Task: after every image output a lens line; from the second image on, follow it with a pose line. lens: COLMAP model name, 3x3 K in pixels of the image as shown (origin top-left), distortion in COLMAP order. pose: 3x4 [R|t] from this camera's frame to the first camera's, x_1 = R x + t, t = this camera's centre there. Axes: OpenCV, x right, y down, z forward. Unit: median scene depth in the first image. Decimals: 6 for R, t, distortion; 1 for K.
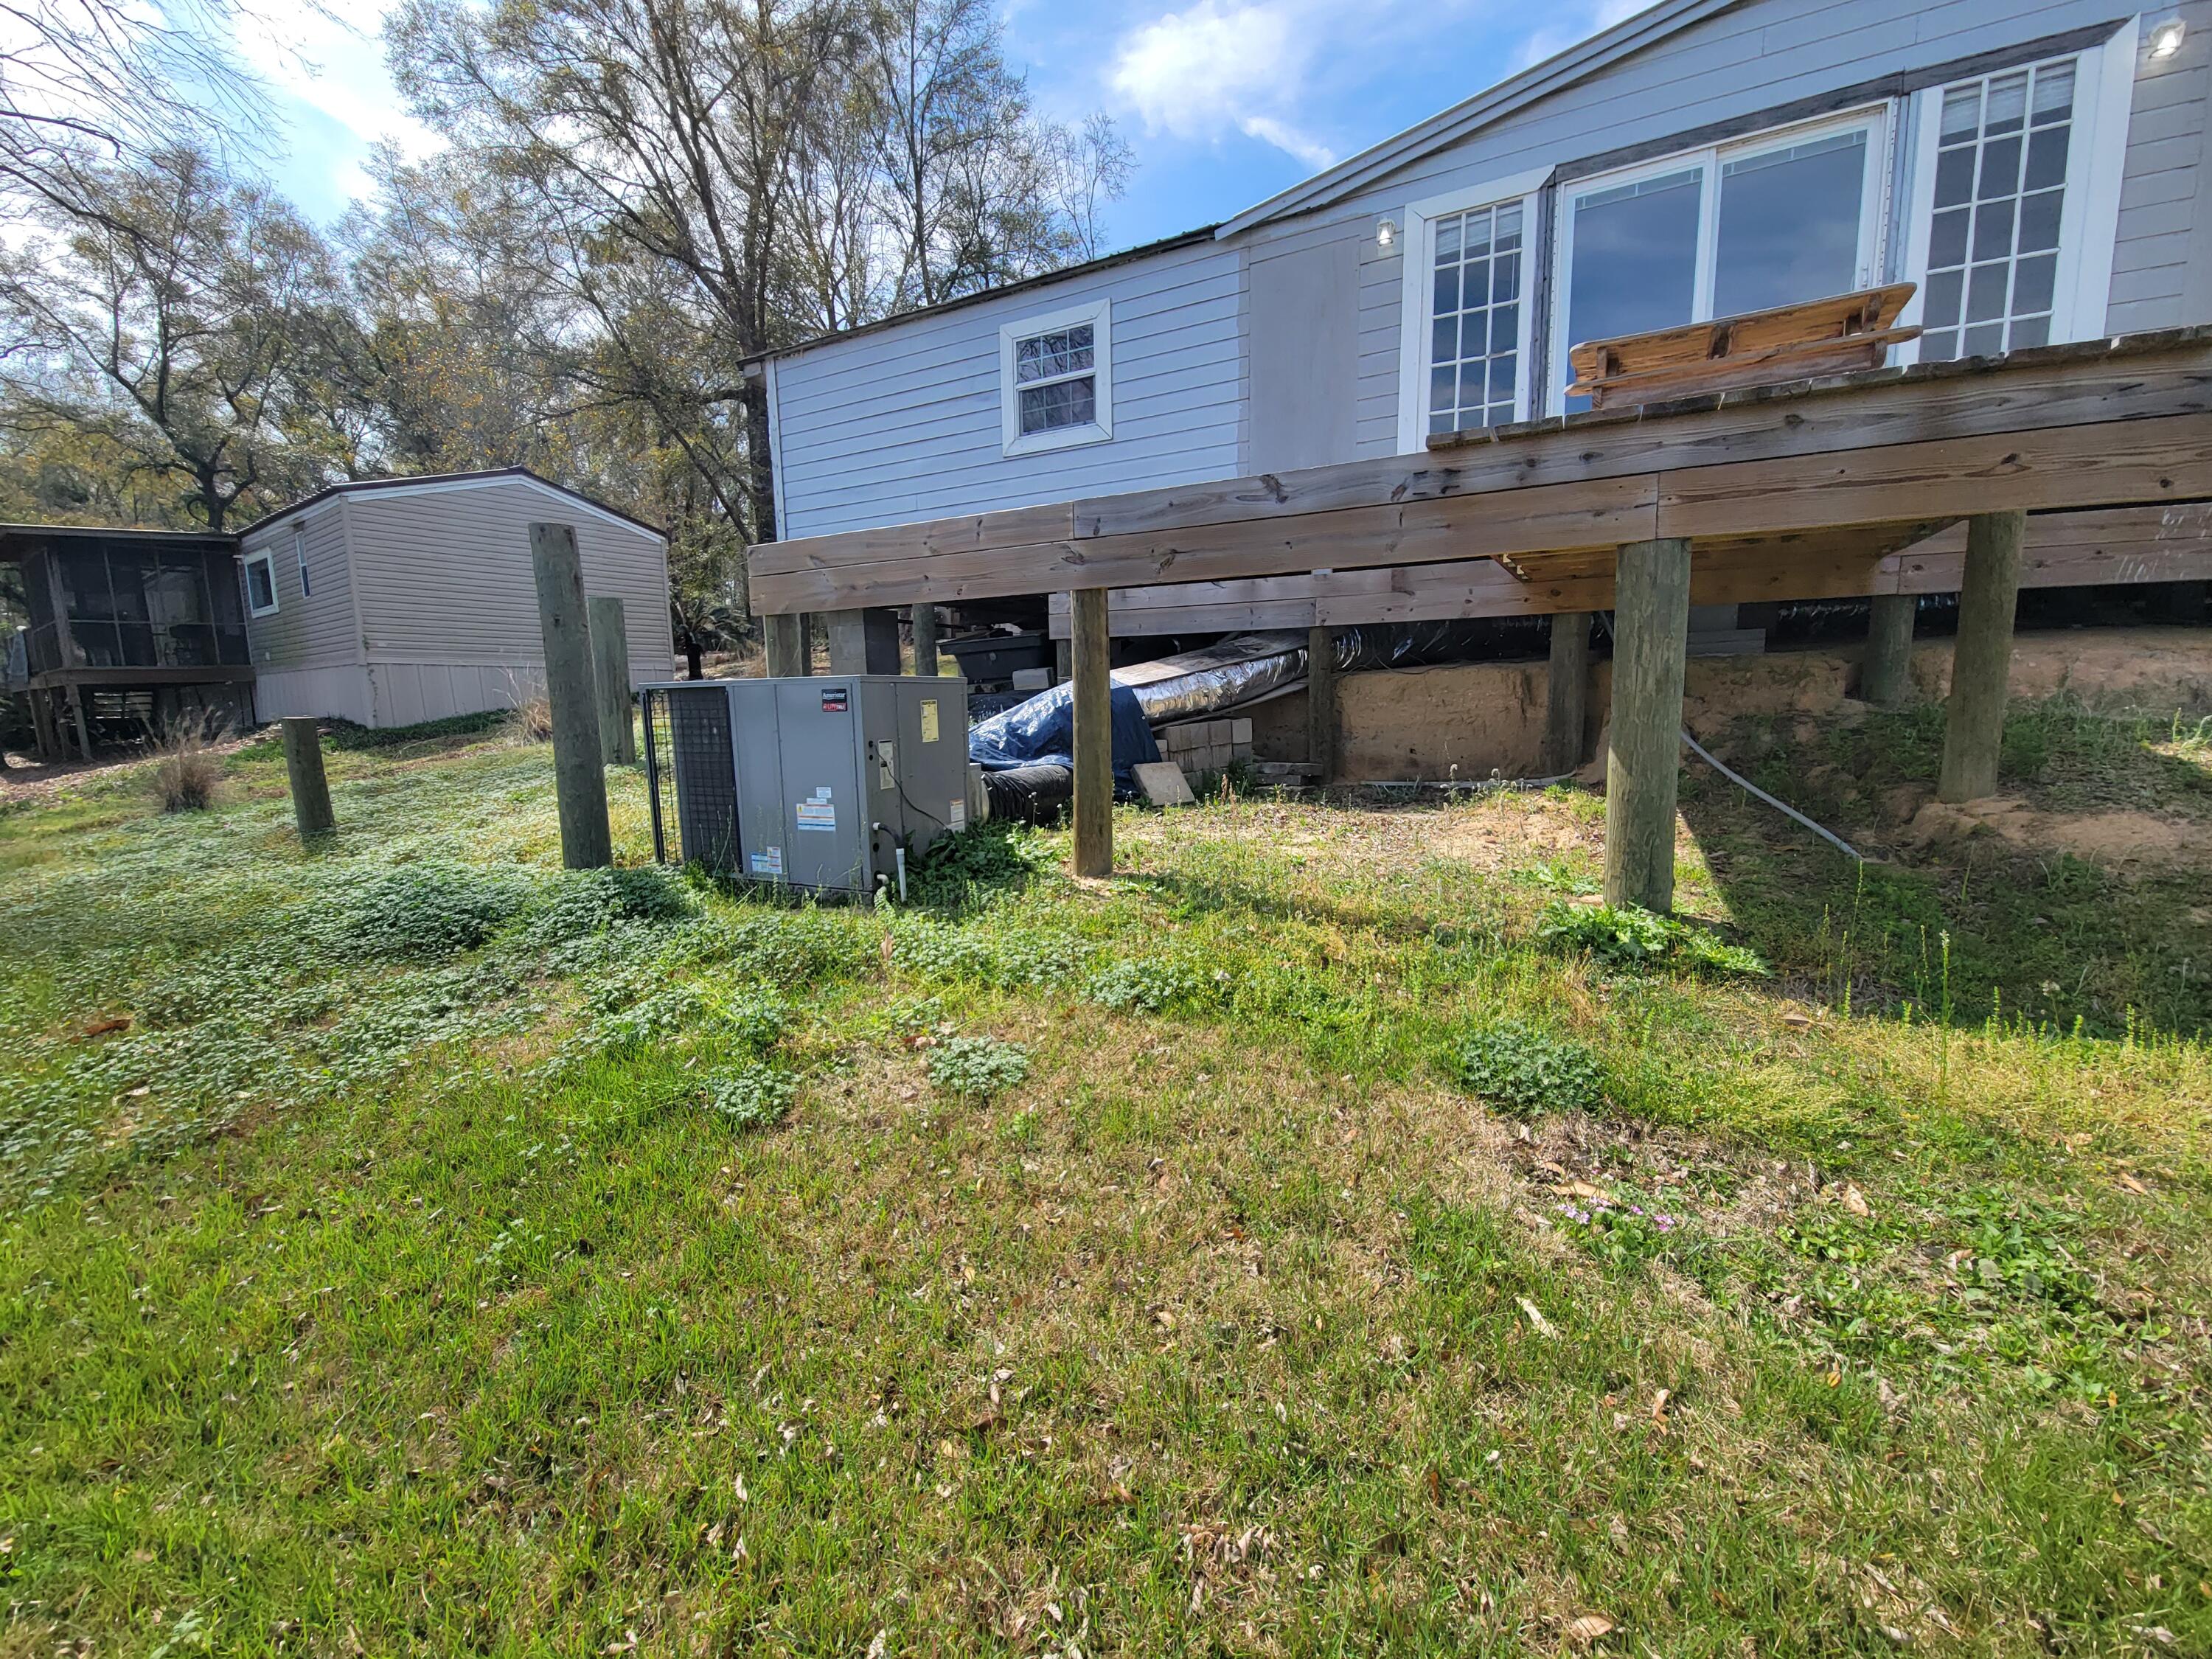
lens RADIAL K [[938.3, 0, 1106.0], [0, 938.3, 829.5], [0, 0, 1]] dist [0.001860, -0.005305]
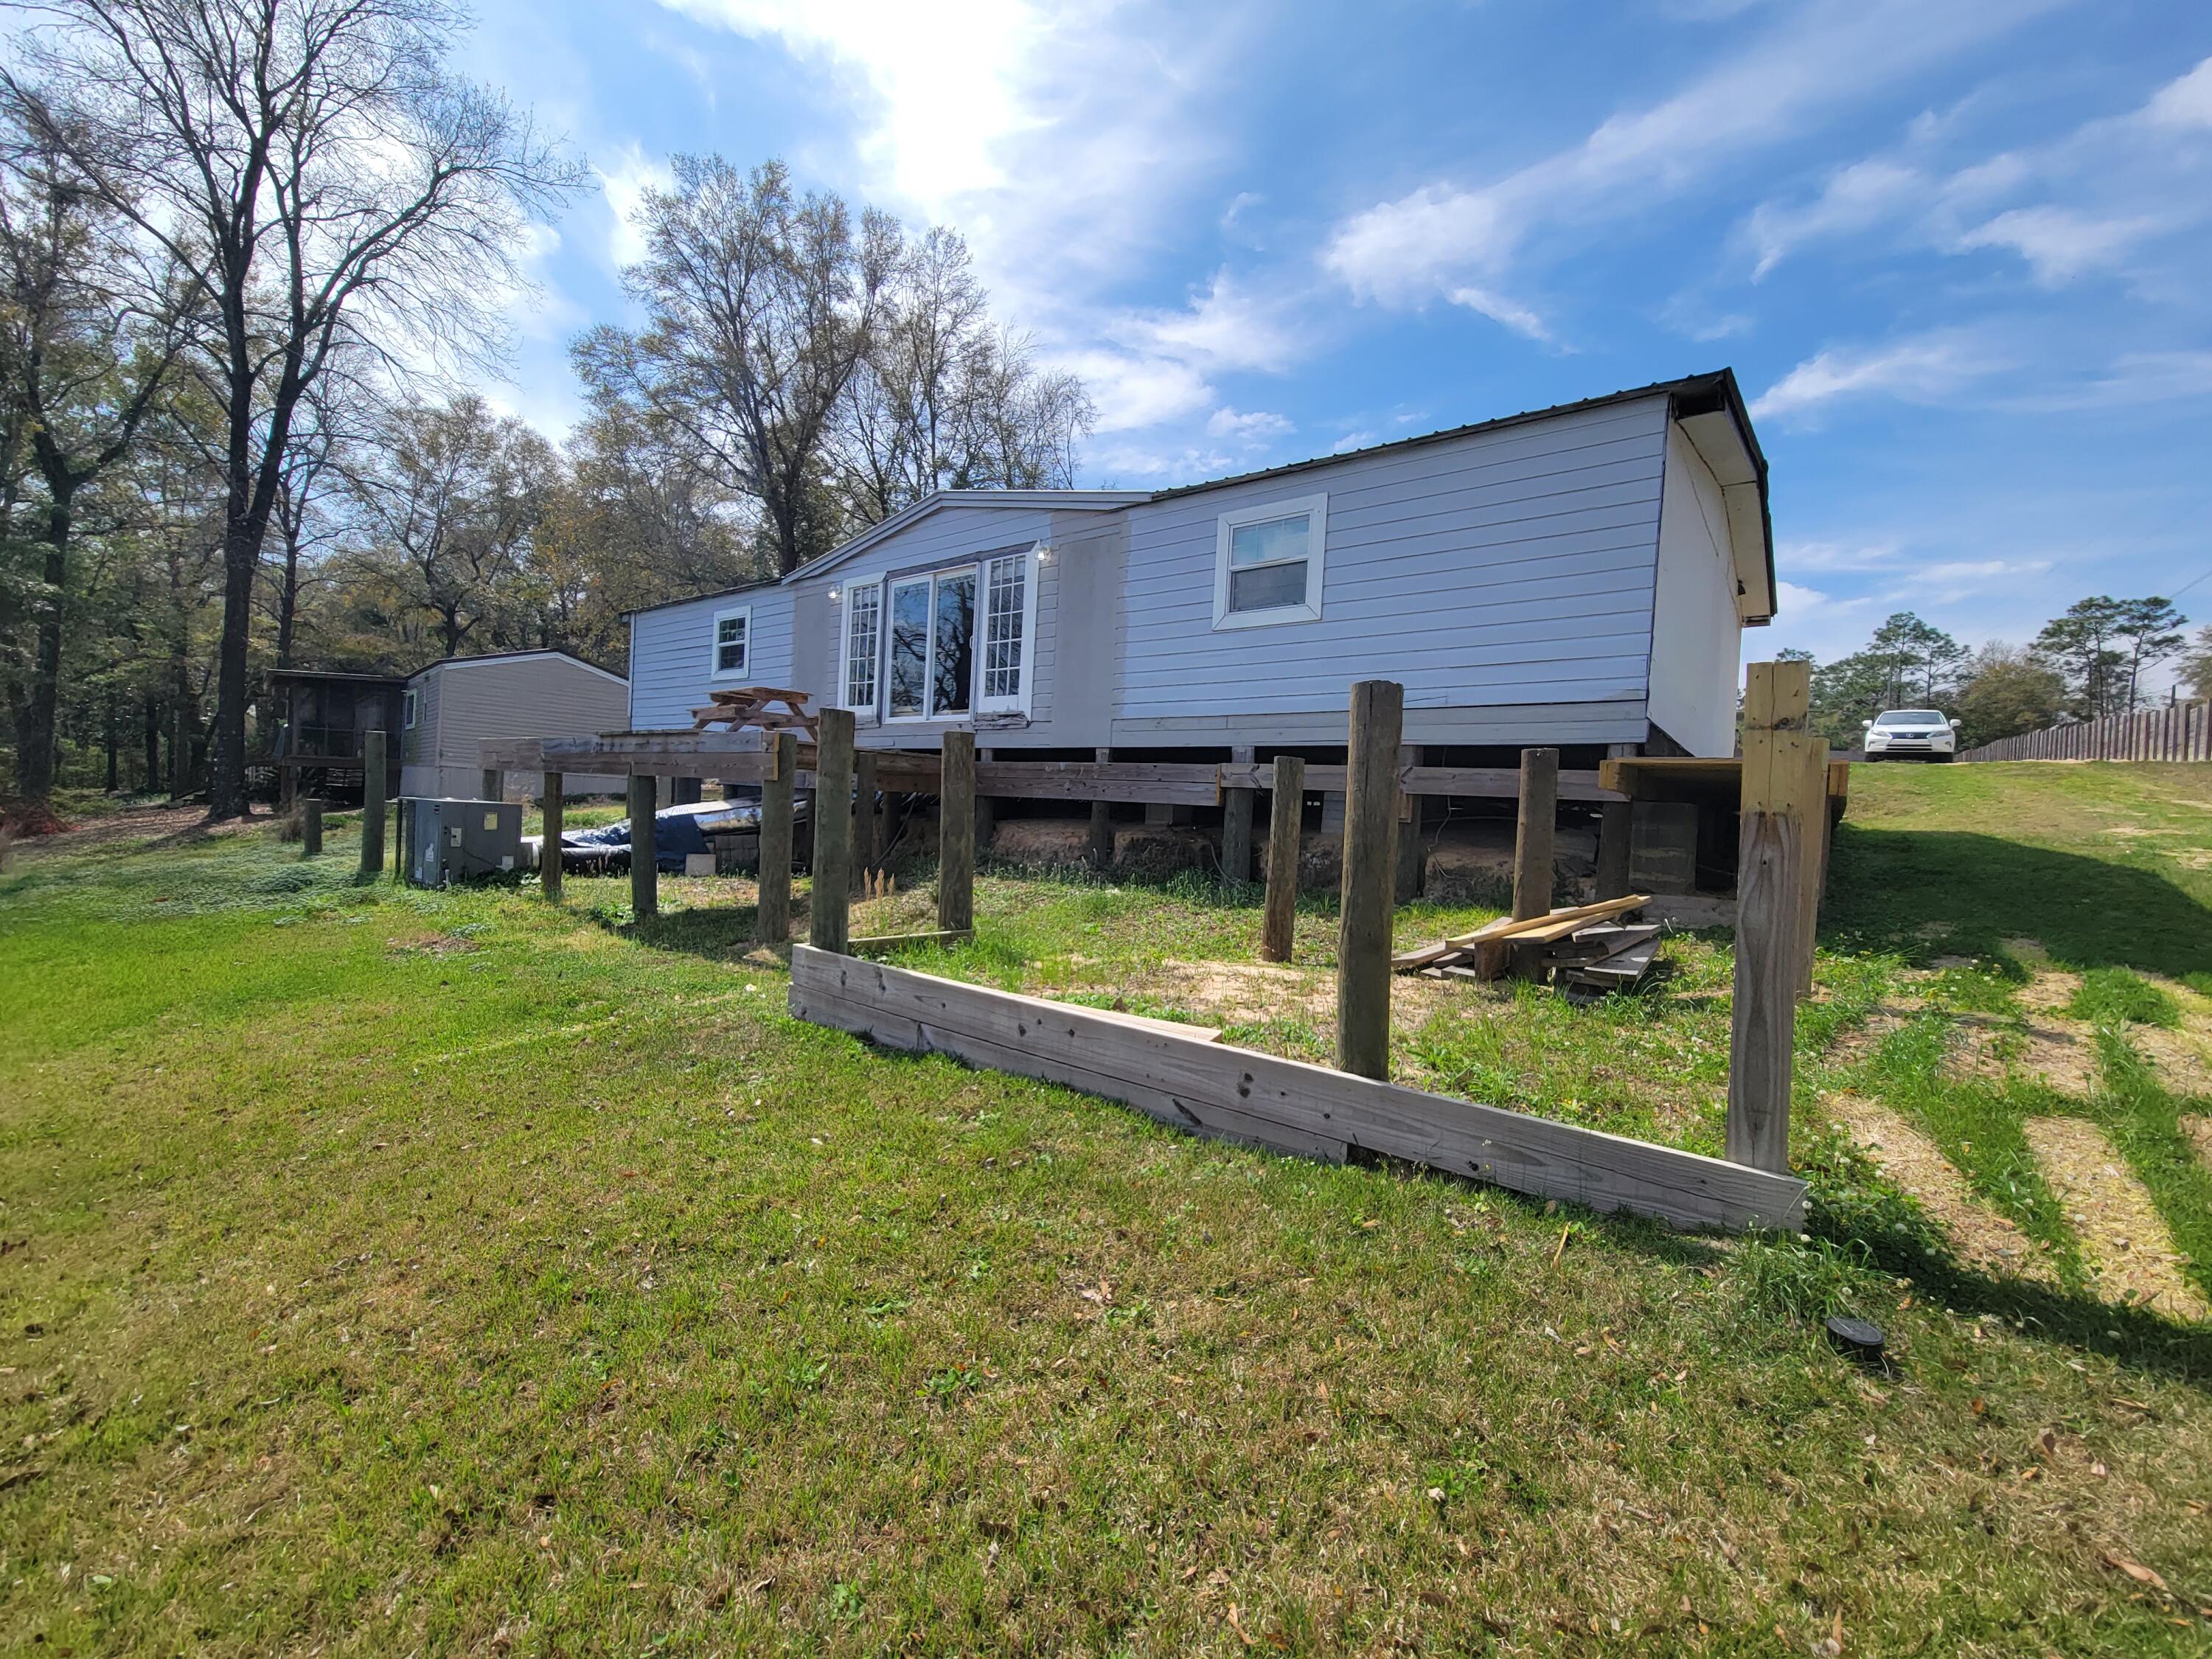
lens RADIAL K [[938.3, 0, 1106.0], [0, 938.3, 829.5], [0, 0, 1]] dist [0.001860, -0.005305]
pose [[0.981596, 0.076141, -0.175131, 0.978325], [-0.097498, 0.988363, -0.116760, 0.017430], [0.164203, 0.131686, 0.977597, -0.594217]]
